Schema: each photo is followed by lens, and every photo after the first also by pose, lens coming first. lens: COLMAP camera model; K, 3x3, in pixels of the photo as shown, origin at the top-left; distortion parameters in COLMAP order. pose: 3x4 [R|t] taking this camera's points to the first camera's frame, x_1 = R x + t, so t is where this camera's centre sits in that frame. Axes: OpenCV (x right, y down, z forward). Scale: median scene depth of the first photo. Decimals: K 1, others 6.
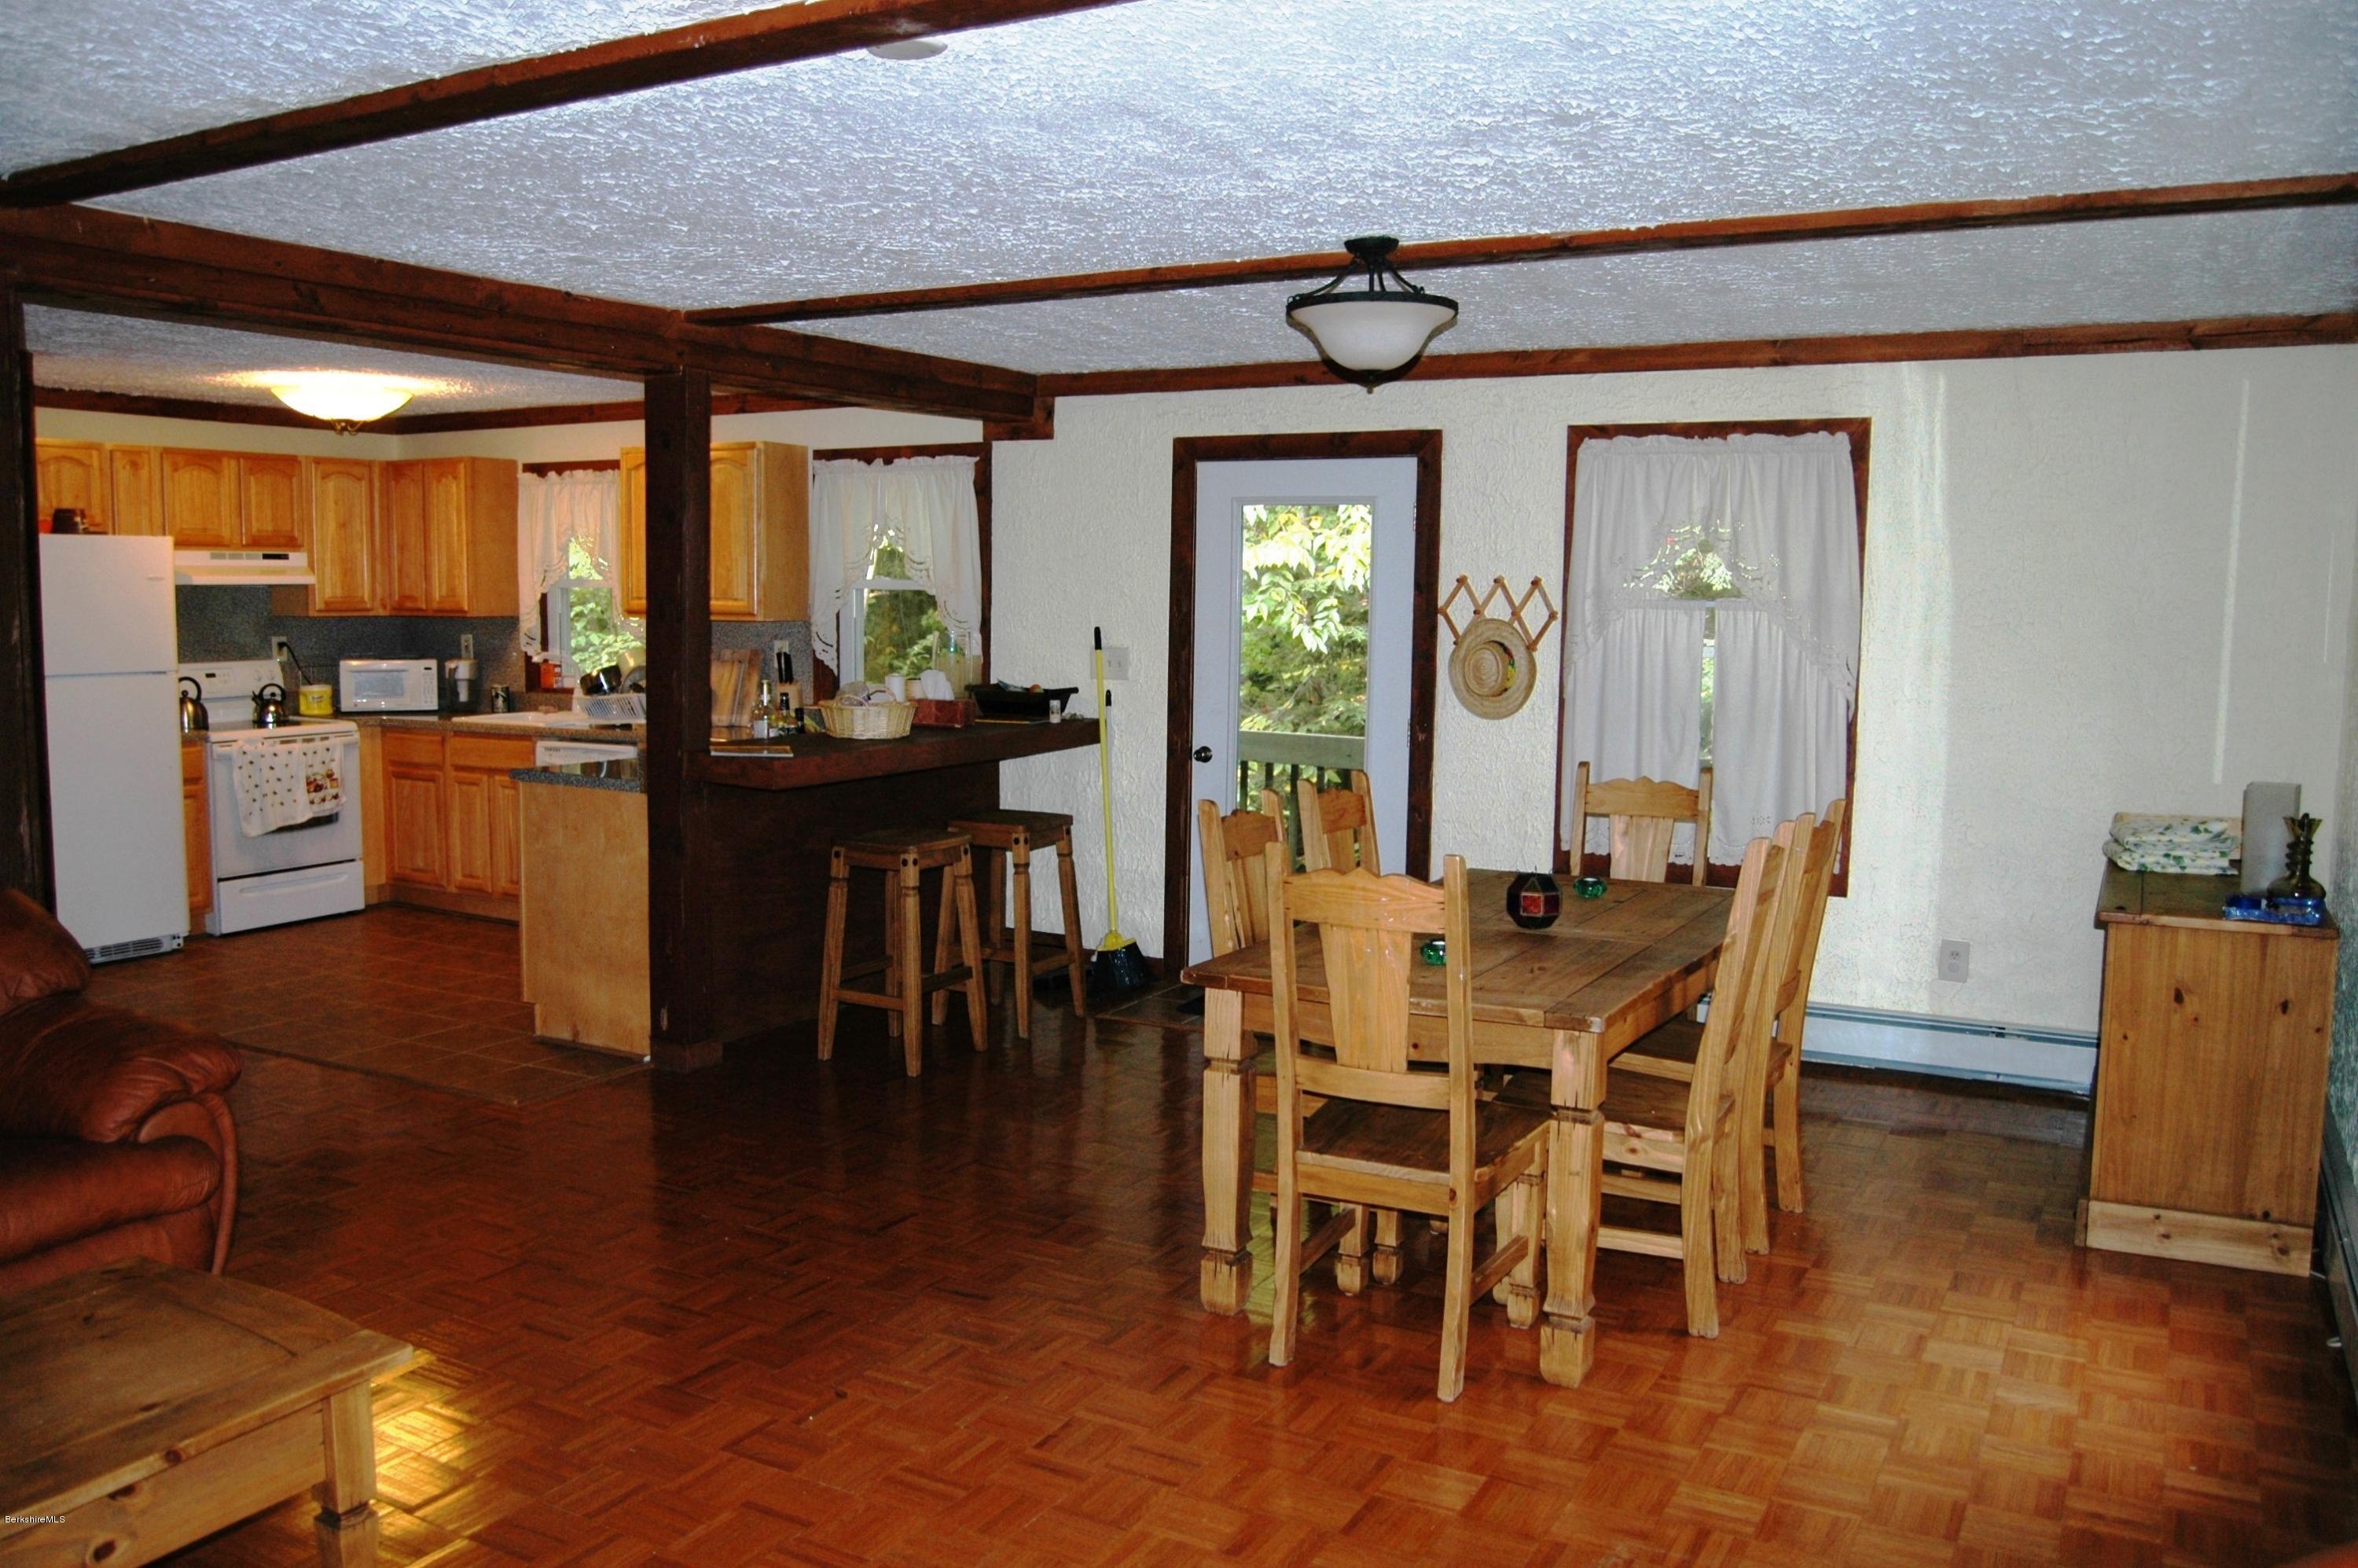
lens RADIAL K [[1839.9, 0, 1179.0], [0, 1839.9, 784.0], [0, 0, 1]] dist [-0.103413, 0.005382]
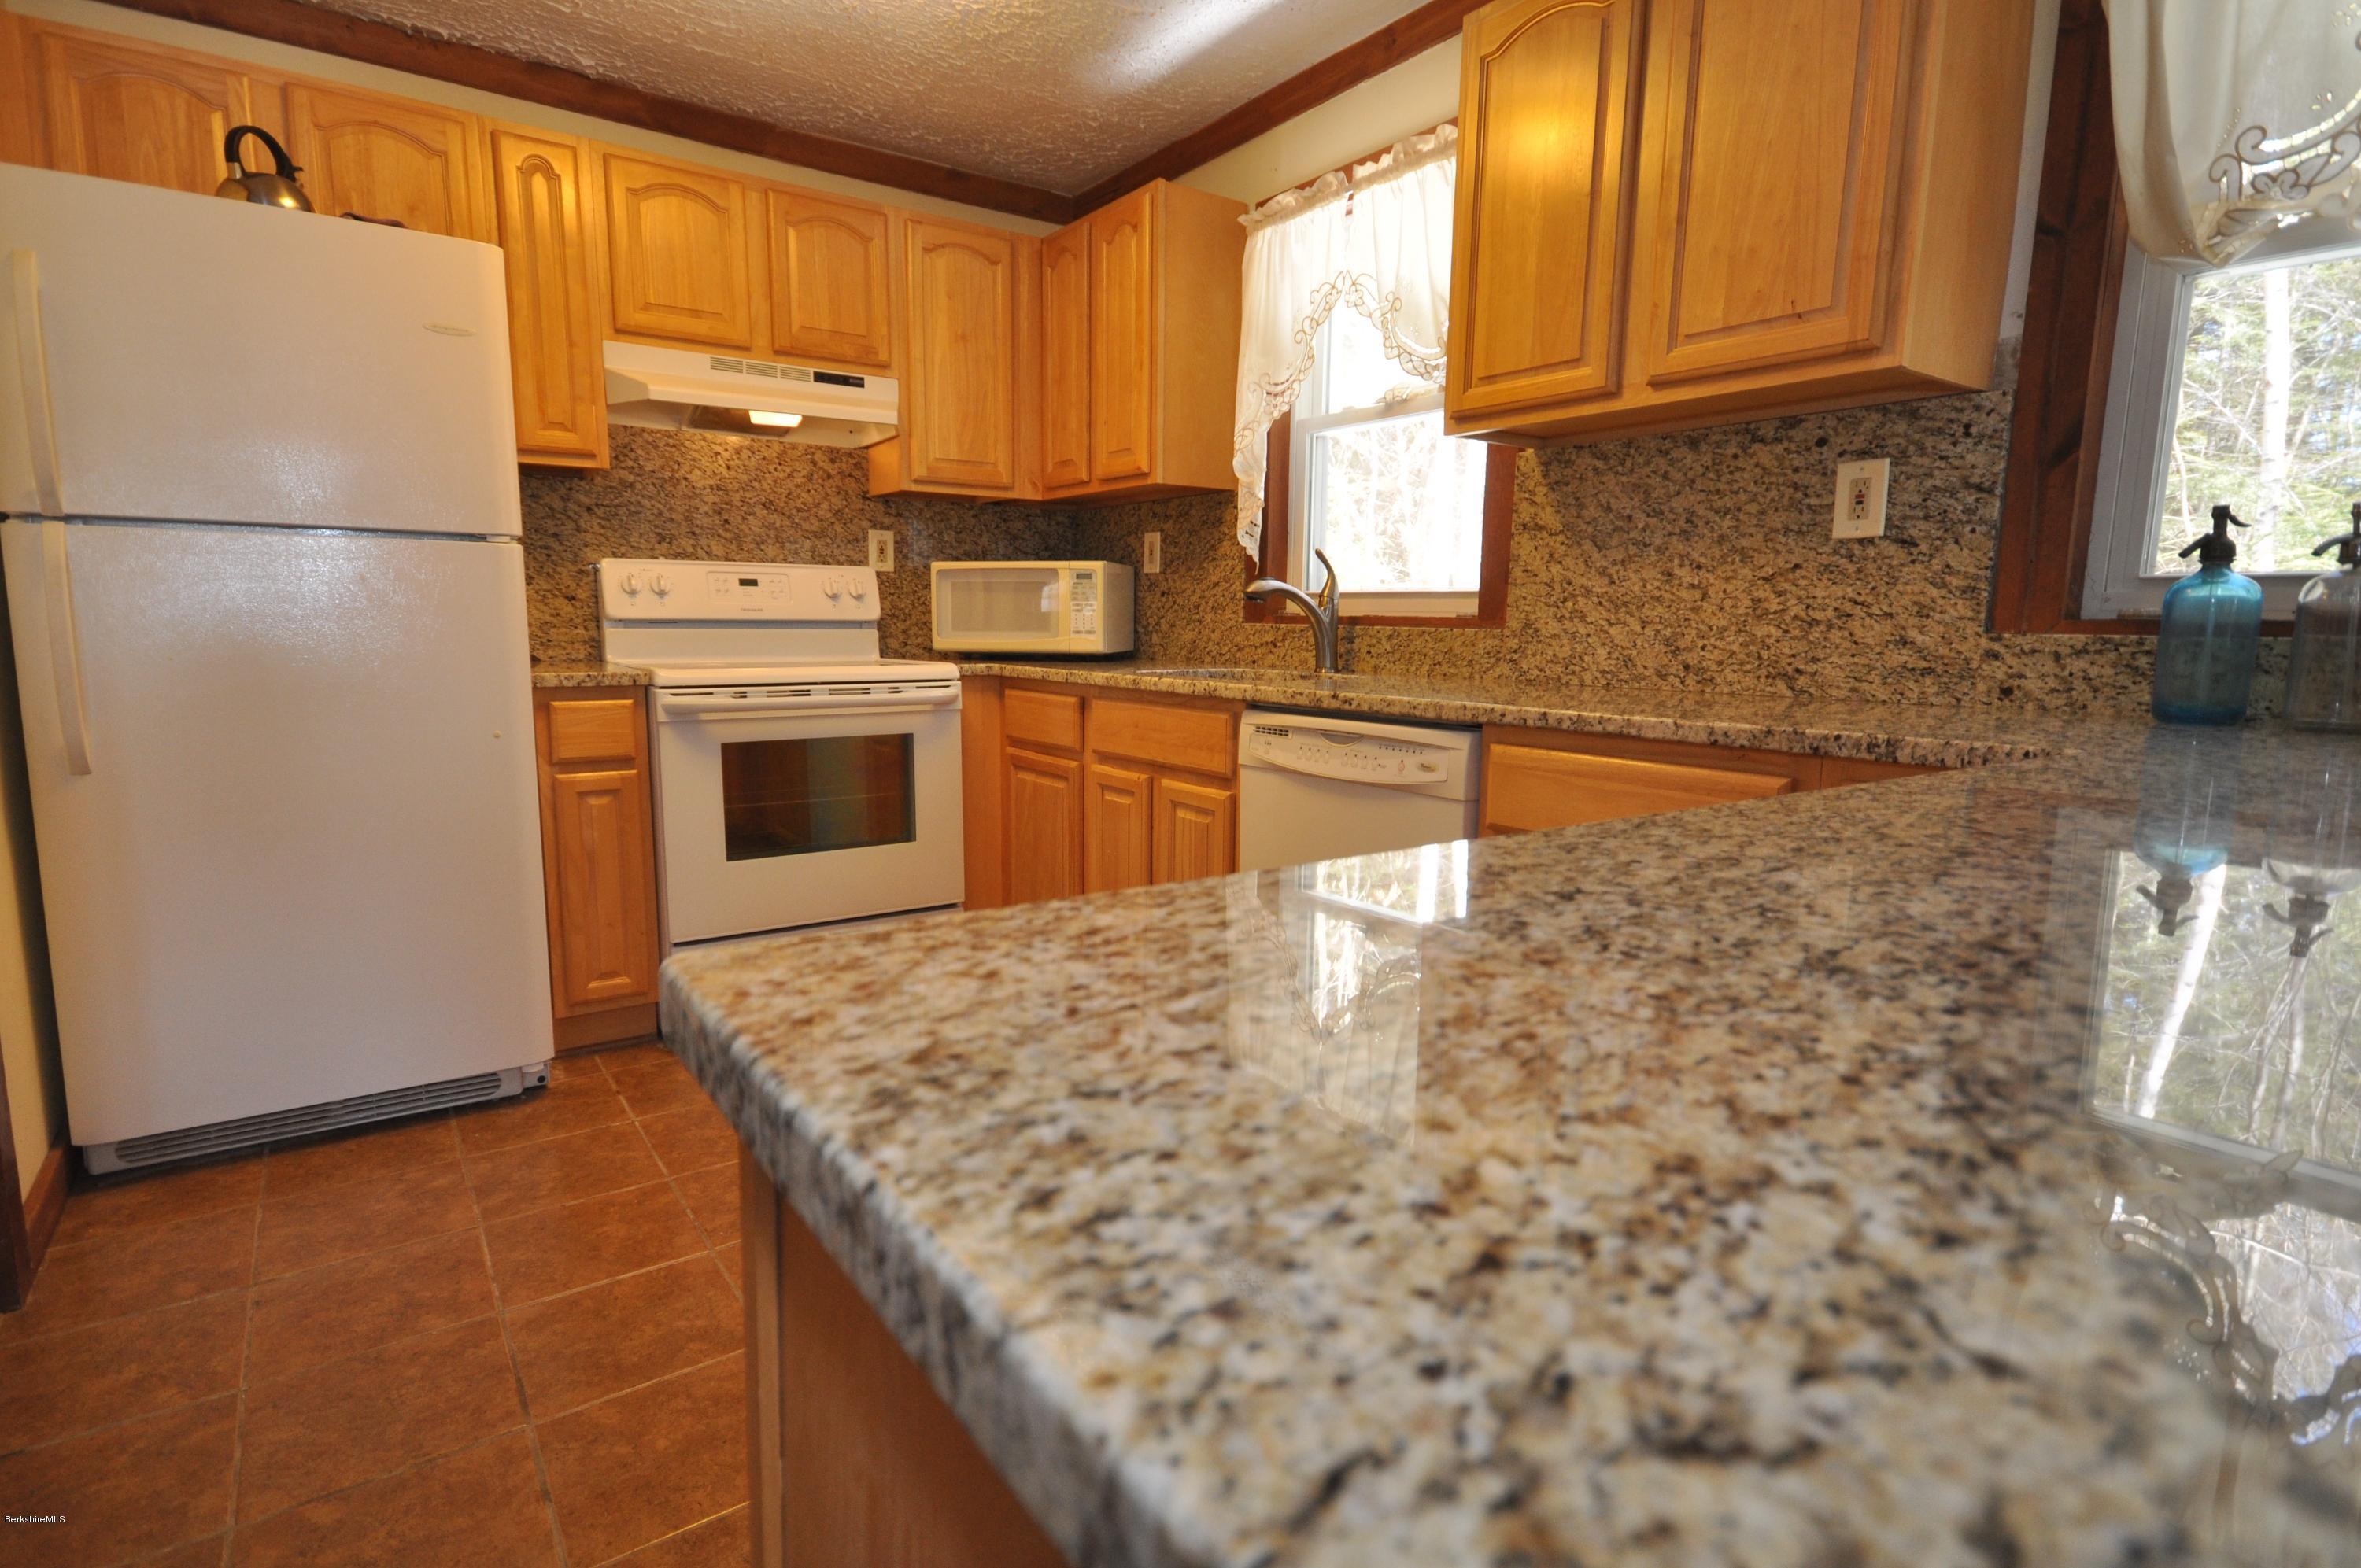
lens RADIAL K [[1196.6, 0, 1180.5], [0, 1196.6, 784.0], [0, 0, 1]] dist [0.030985, 0.000300]
pose [[0.901367, 0.062134, -0.428575, -0.224455], [-0.047491, 0.997867, 0.044786, -0.017415], [0.430444, -0.020016, 0.902395, 0.683850]]
